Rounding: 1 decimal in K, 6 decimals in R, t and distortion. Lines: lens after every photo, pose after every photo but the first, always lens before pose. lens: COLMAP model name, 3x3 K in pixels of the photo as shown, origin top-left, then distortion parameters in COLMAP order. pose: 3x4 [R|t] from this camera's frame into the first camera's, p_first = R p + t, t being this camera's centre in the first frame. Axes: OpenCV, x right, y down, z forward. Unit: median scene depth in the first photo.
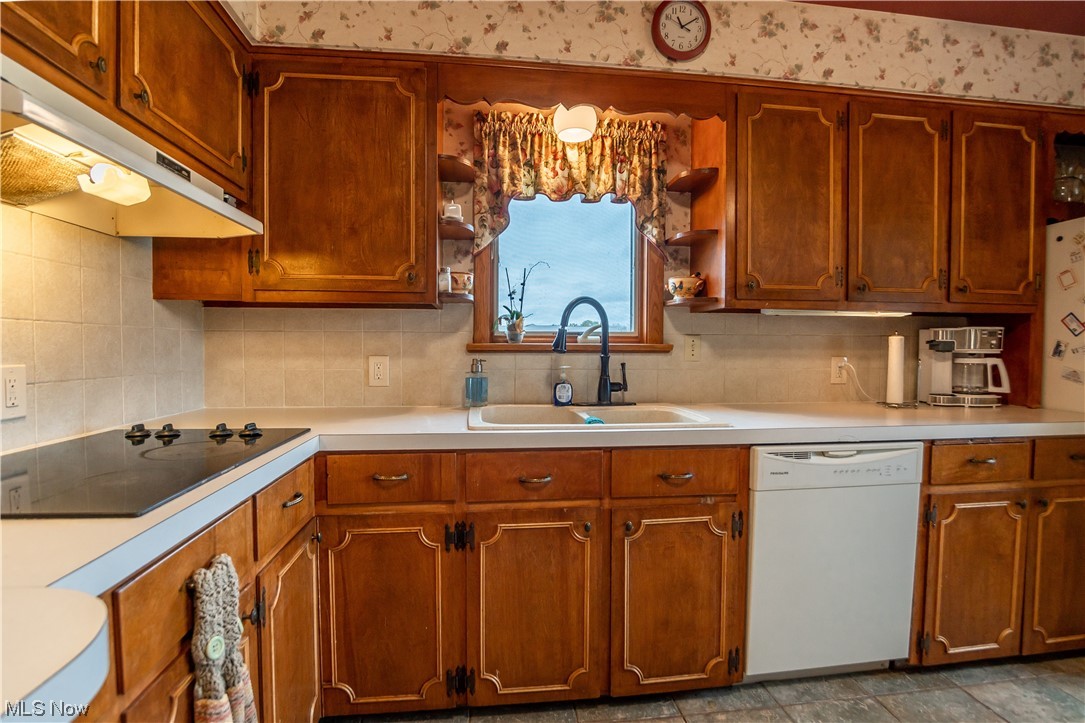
lens RADIAL K [[500.0, 0, 539.5], [0, 500.0, 357.6], [0, 0, 1]] dist [-0.032550, 0.000983]
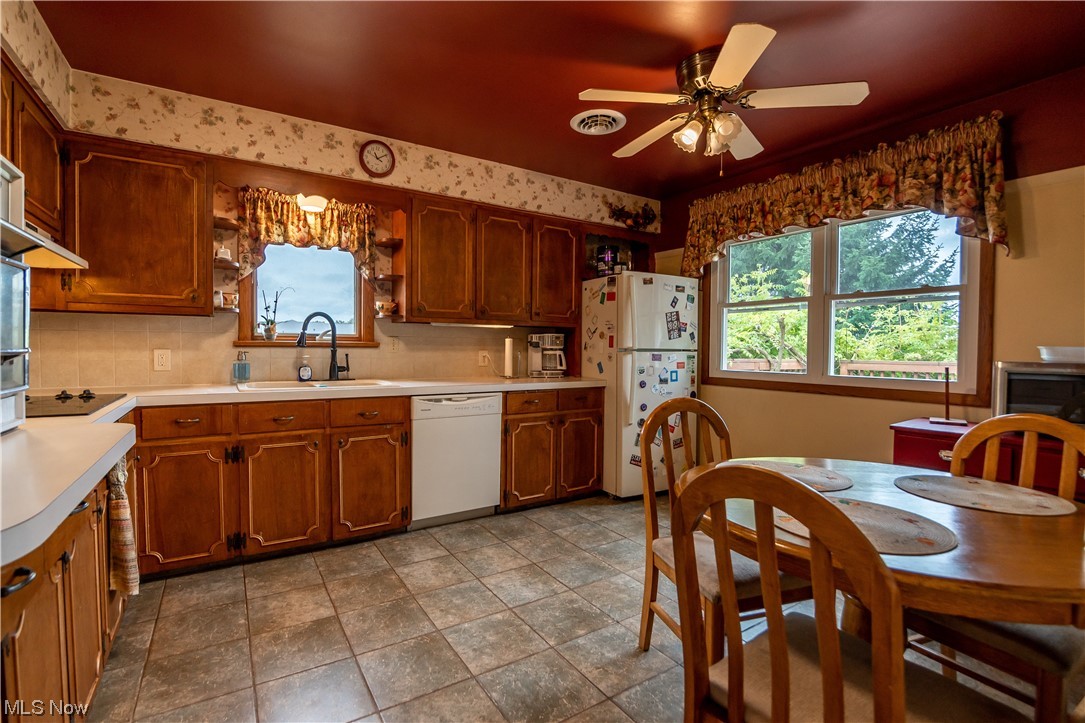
lens RADIAL K [[500.0, 0, 540.0], [0, 500.0, 362.0], [0, 0, 1]] dist [-0.032550, 0.000983]
pose [[0.901179, -0.008554, 0.433363, 0.043966], [0.003766, 0.999922, 0.011907, 0.024329], [-0.433432, -0.009098, 0.901141, -0.835598]]
